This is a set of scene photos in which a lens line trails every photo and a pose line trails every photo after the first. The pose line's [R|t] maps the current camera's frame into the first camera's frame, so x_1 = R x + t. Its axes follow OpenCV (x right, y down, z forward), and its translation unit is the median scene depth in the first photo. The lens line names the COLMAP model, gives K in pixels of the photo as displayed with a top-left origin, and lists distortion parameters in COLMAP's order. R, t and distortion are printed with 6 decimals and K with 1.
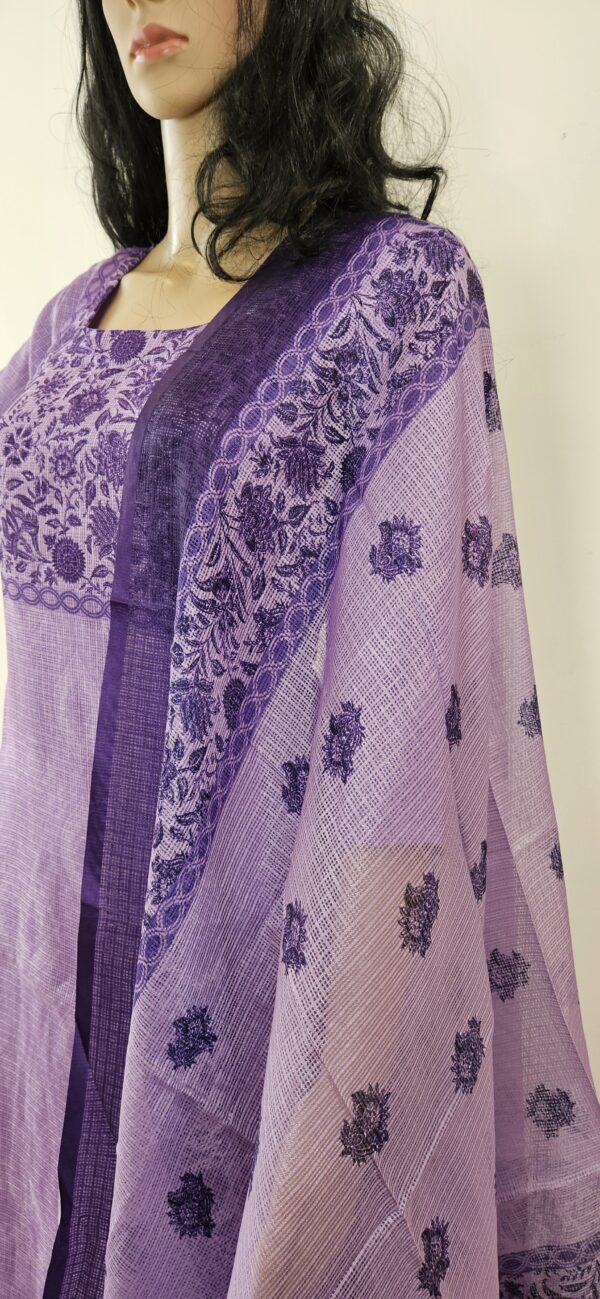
lens RADIAL K [[881.4, 0, 287.2], [0, 881.4, 652.4], [0, 0, 1]] dist [0.079190, -0.077261]
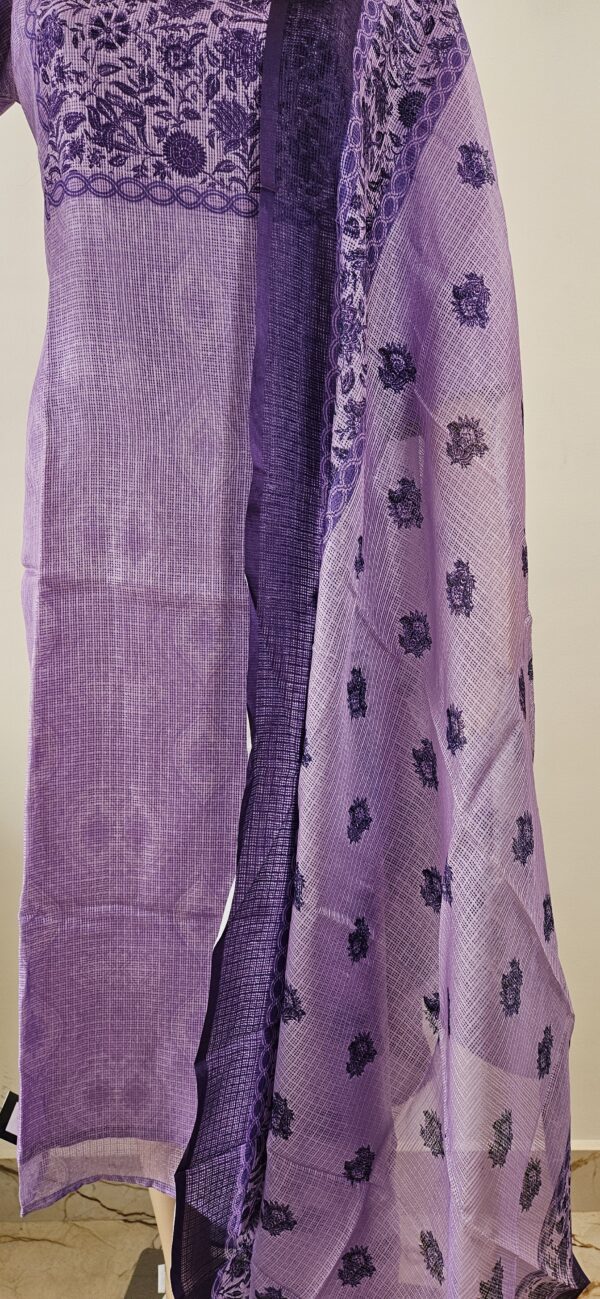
lens RADIAL K [[881.4, 0, 286.8], [0, 881.4, 647.2], [0, 0, 1]] dist [0.079190, -0.077261]
pose [[0.768625, -0.135856, 0.625107, -0.927817], [0.089321, 0.990408, 0.105419, 0.388767], [-0.633433, -0.025192, 0.773387, 0.076956]]
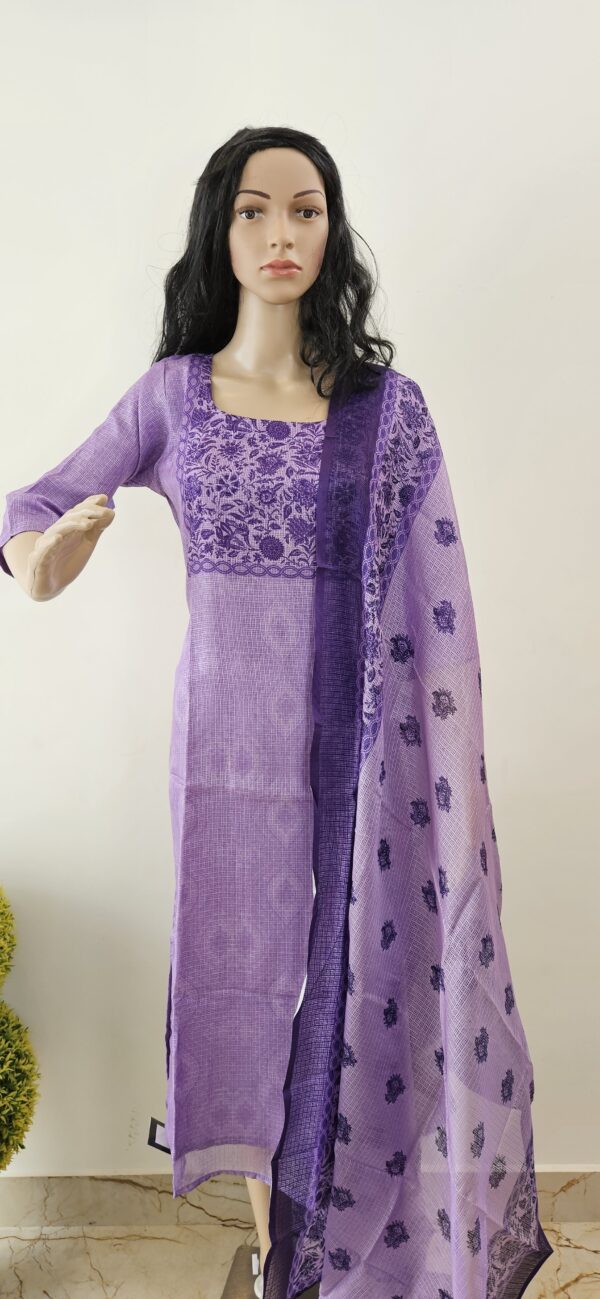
lens RADIAL K [[881.4, 0, 306.6], [0, 881.4, 647.8], [0, 0, 1]] dist [0.079190, -0.077261]
pose [[0.793309, -0.130138, 0.594748, -1.332005], [0.114612, 0.991344, 0.064042, -0.008693], [-0.597934, 0.017360, 0.801358, -0.512519]]
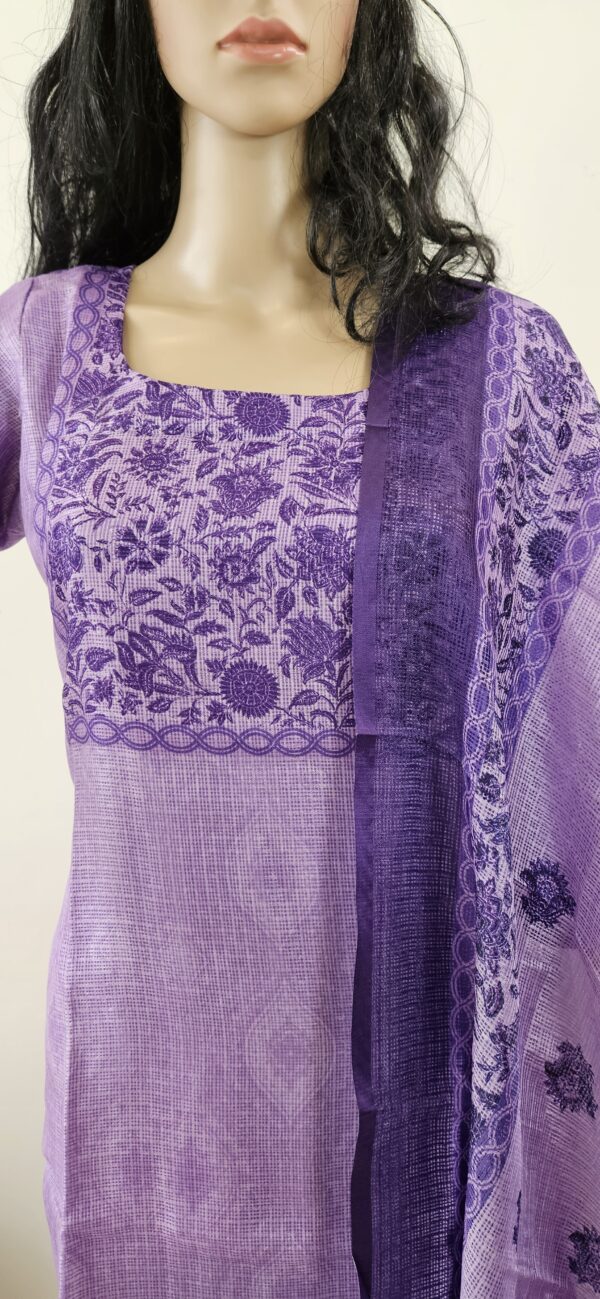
lens RADIAL K [[881.4, 0, 283.2], [0, 881.4, 642.4], [0, 0, 1]] dist [0.079190, -0.077261]
pose [[0.803283, -0.132292, 0.580720, -0.683484], [0.131903, 0.990323, 0.043147, -0.178205], [-0.580808, 0.041939, 0.812959, 0.360991]]
